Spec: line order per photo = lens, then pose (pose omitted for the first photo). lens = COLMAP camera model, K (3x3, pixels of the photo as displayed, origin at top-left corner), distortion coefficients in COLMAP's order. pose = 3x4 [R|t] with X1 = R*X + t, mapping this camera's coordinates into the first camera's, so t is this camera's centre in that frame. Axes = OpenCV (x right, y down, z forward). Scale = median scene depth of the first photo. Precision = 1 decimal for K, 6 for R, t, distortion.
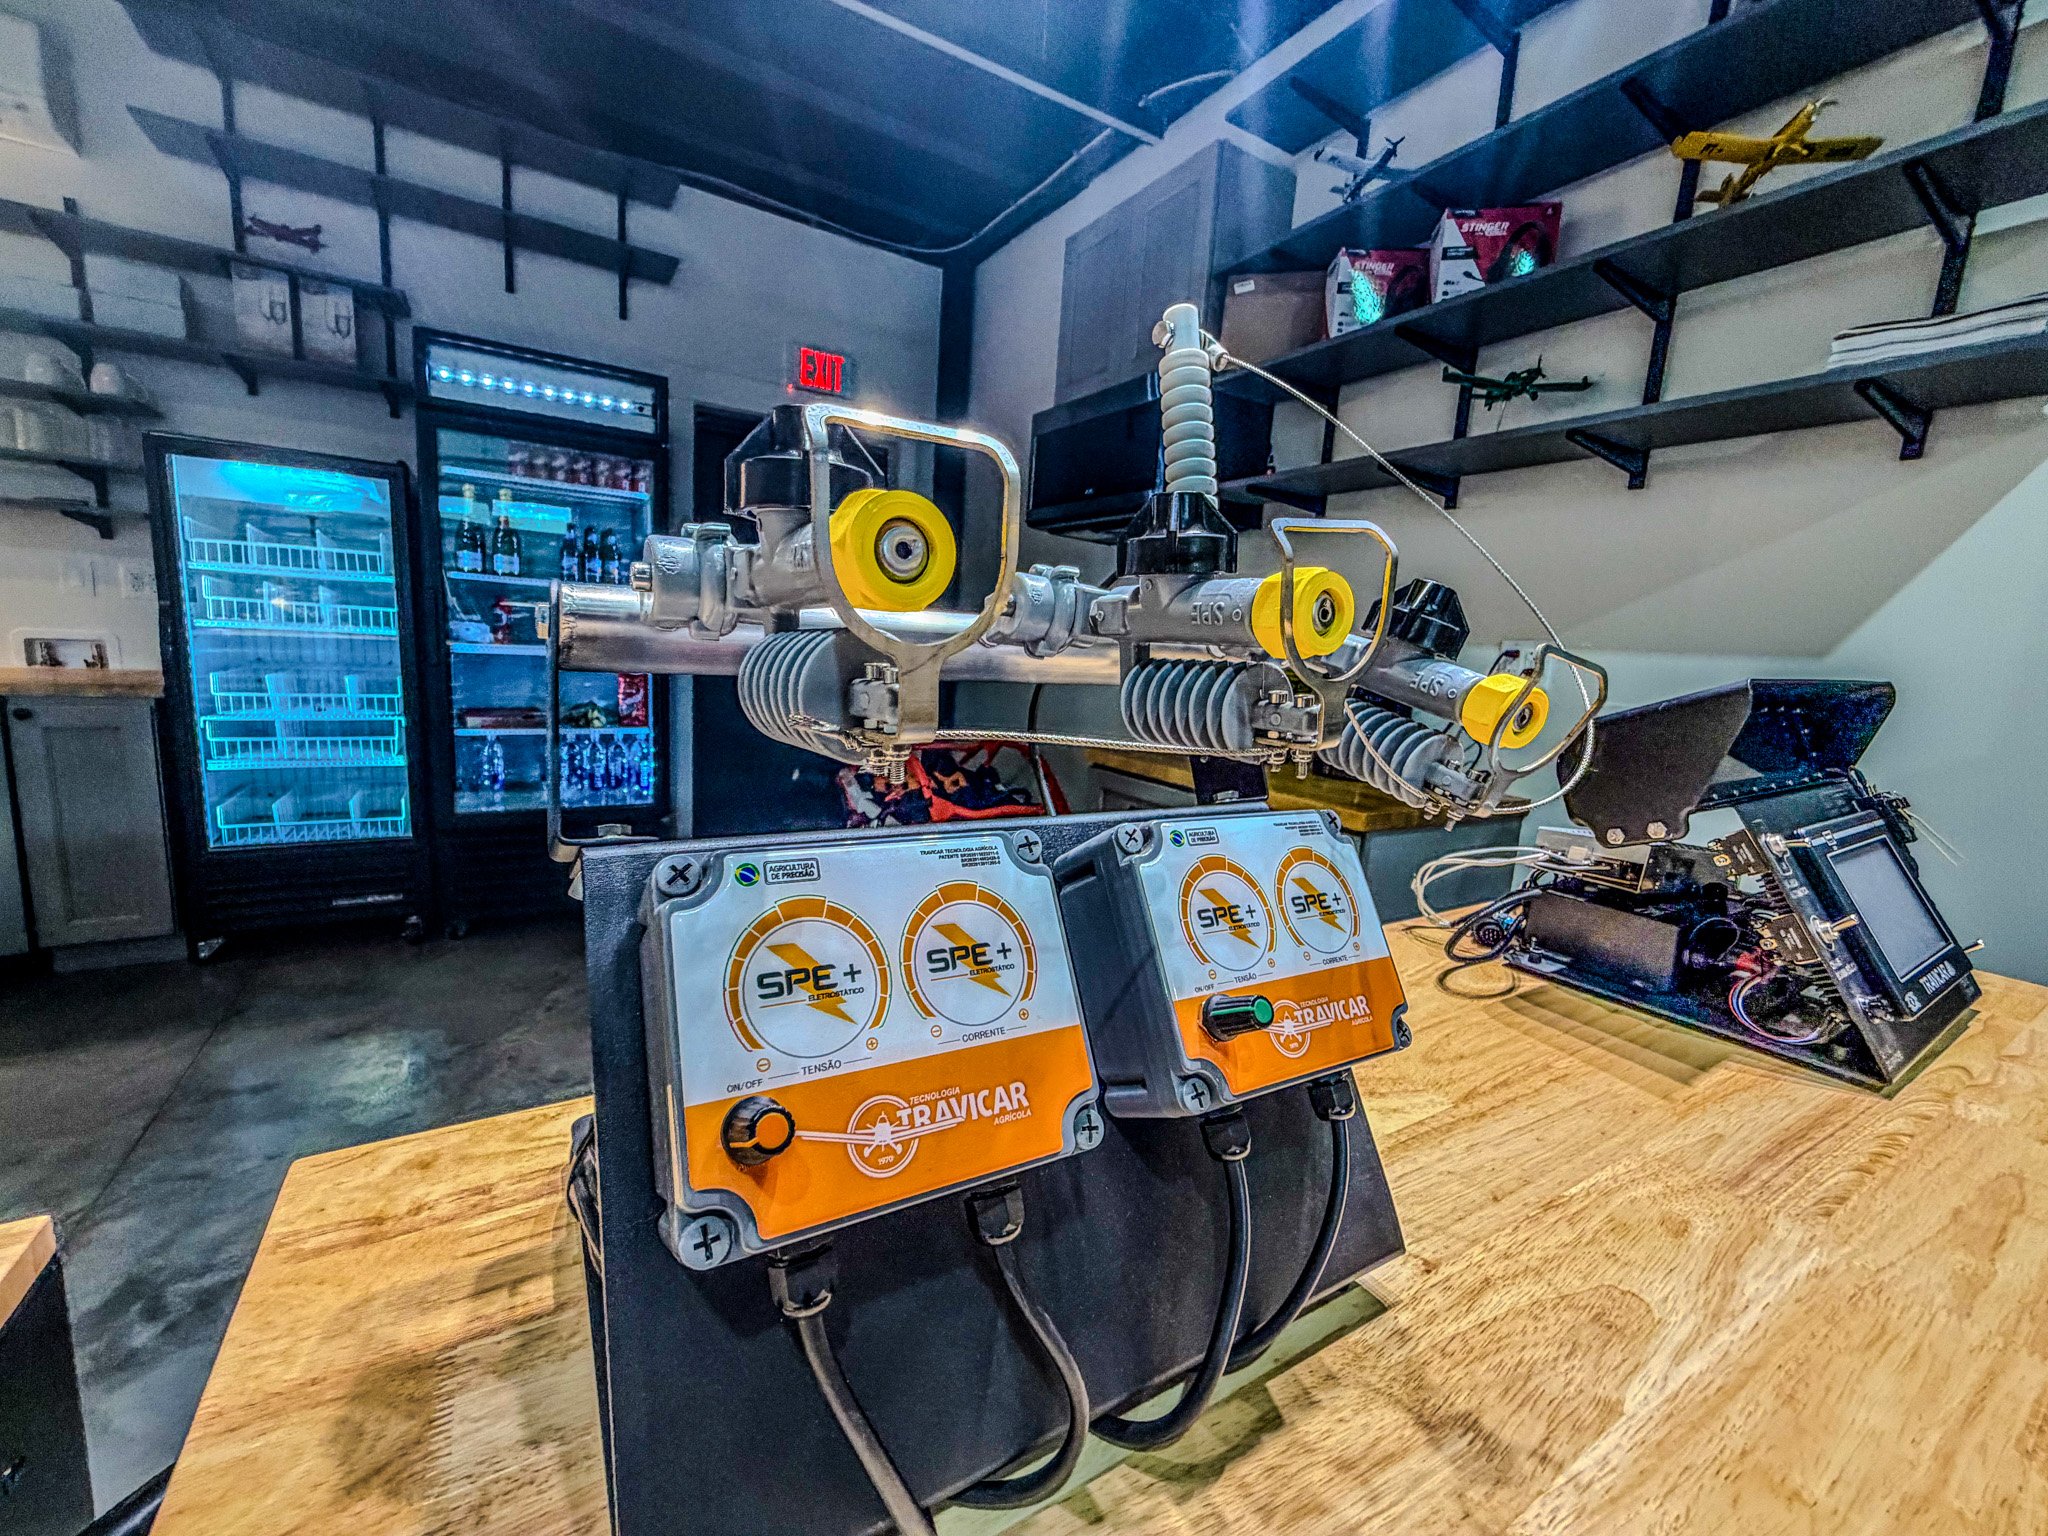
lens RADIAL K [[801.1, 0, 1024.0], [0, 801.1, 768.0], [0, 0, 1]] dist [-0.000005, 0.000096]
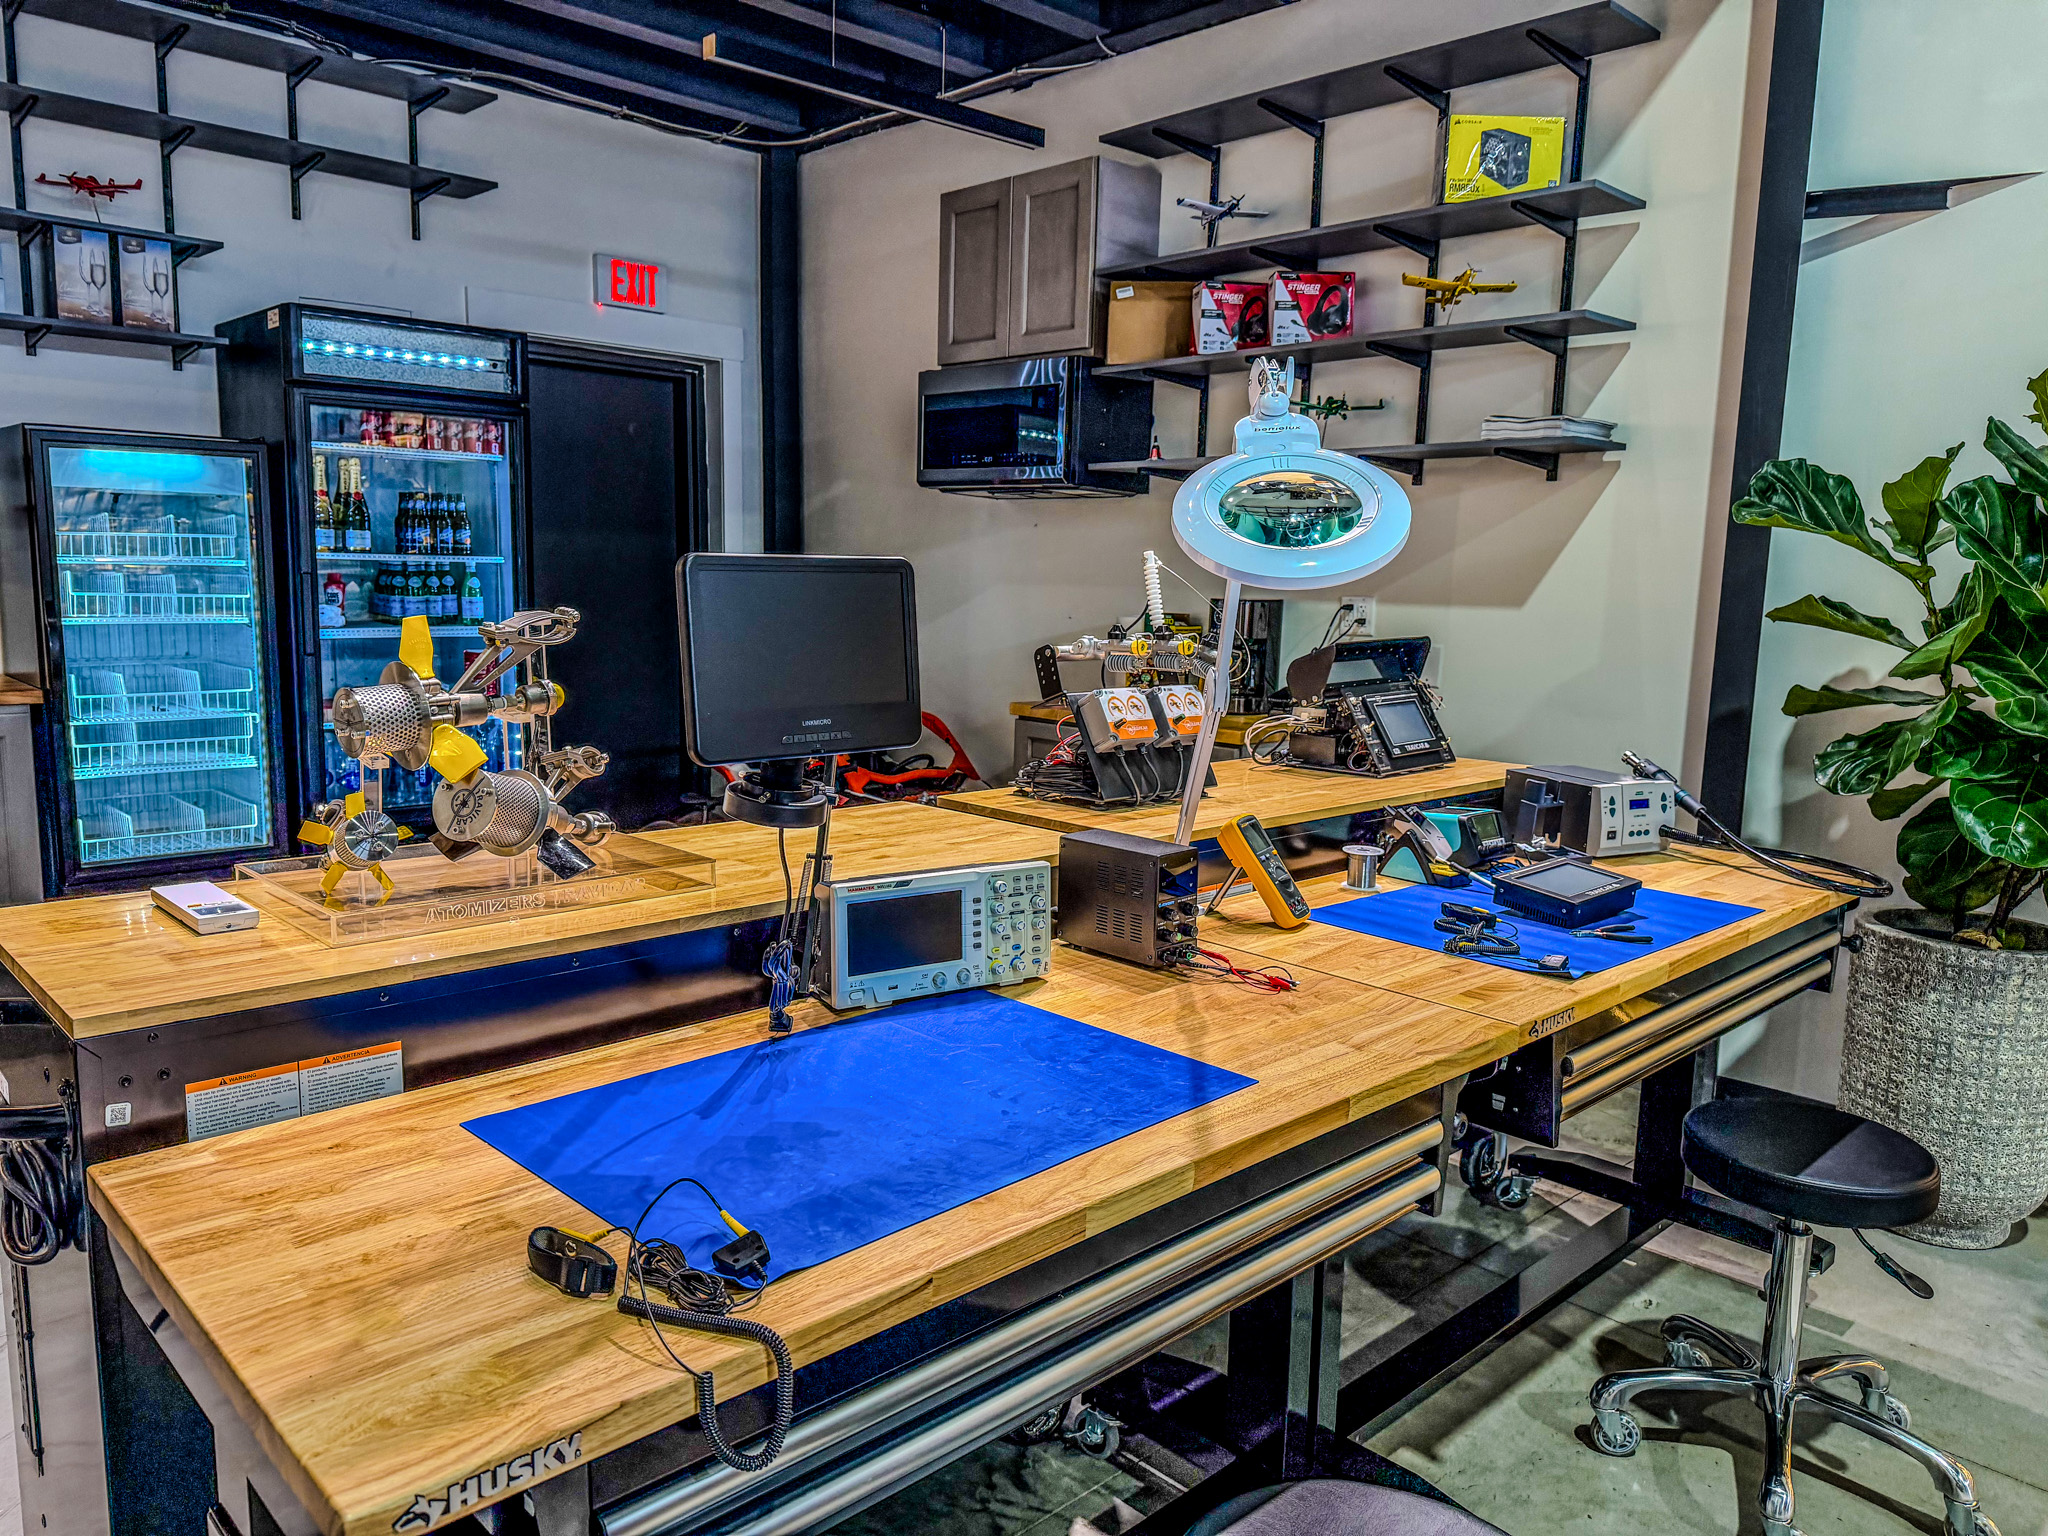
lens RADIAL K [[1447.1, 0, 1024.0], [0, 1447.1, 768.0], [0, 0, 1]] dist [0.079660, -0.102274]
pose [[0.977156, -0.064320, 0.202554, -0.280462], [0.065390, 0.997859, 0.001409, 0.056248], [-0.202211, 0.011868, 0.979270, -0.849752]]
